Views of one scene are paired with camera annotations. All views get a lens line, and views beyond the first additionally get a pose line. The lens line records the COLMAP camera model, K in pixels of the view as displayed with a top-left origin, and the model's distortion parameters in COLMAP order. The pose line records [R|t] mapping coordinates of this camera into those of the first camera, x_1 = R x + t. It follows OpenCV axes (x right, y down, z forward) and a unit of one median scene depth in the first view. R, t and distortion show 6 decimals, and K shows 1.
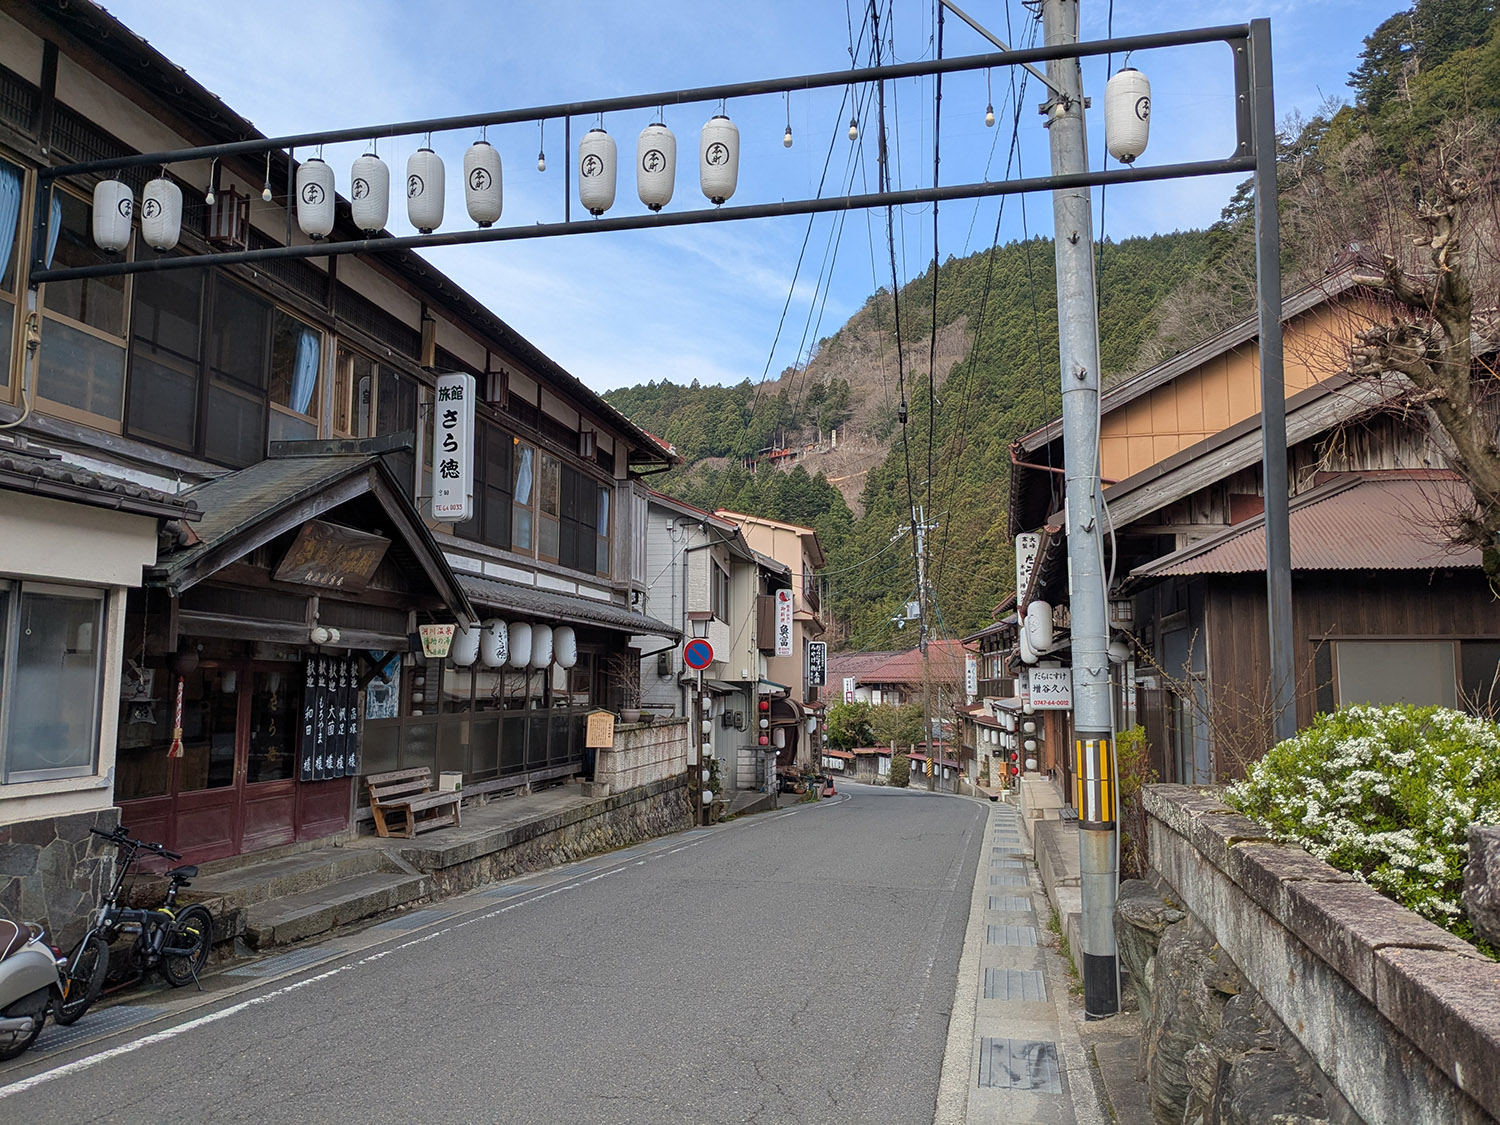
lens RADIAL K [[1186.1, 0, 746.3], [0, 1186.1, 554.1], [0, 0, 1]] dist [0.064436, -0.089901]
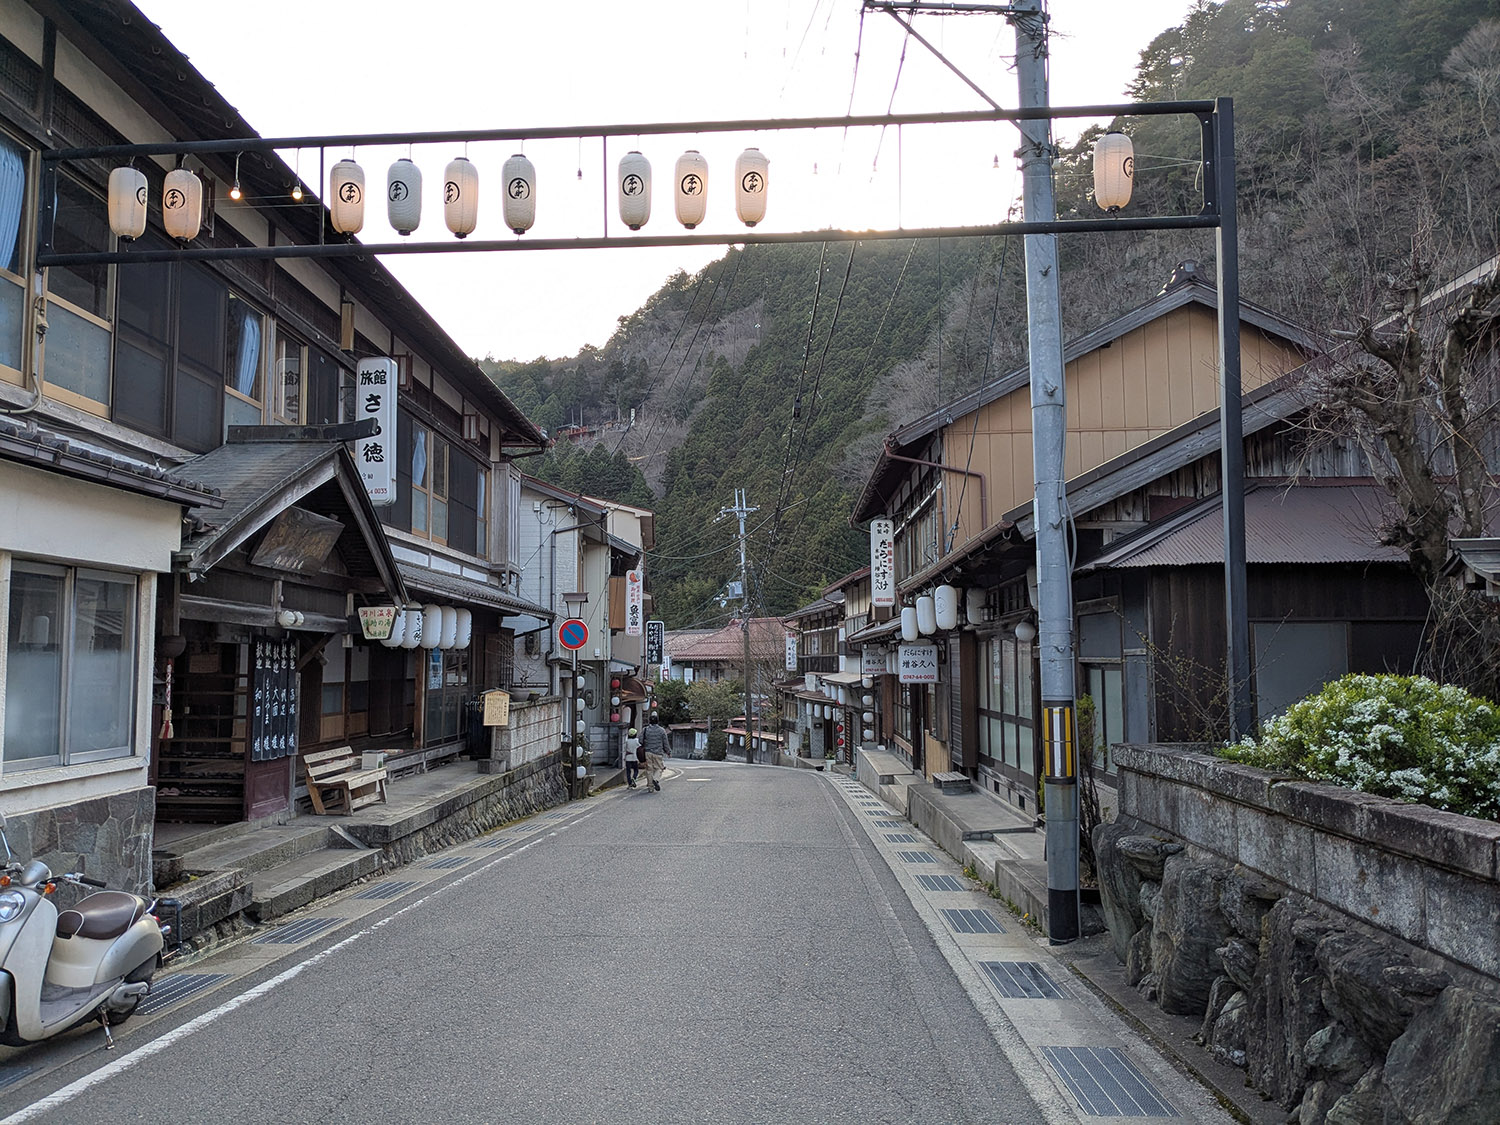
lens RADIAL K [[1197.2, 0, 707.9], [0, 1197.2, 576.3], [0, 0, 1]] dist [0.062532, -0.095148]
pose [[0.987278, 0.003241, 0.158968, -0.140559], [-0.009218, 0.999277, 0.036877, -0.007604], [-0.158734, -0.037874, 0.986595, -0.059869]]
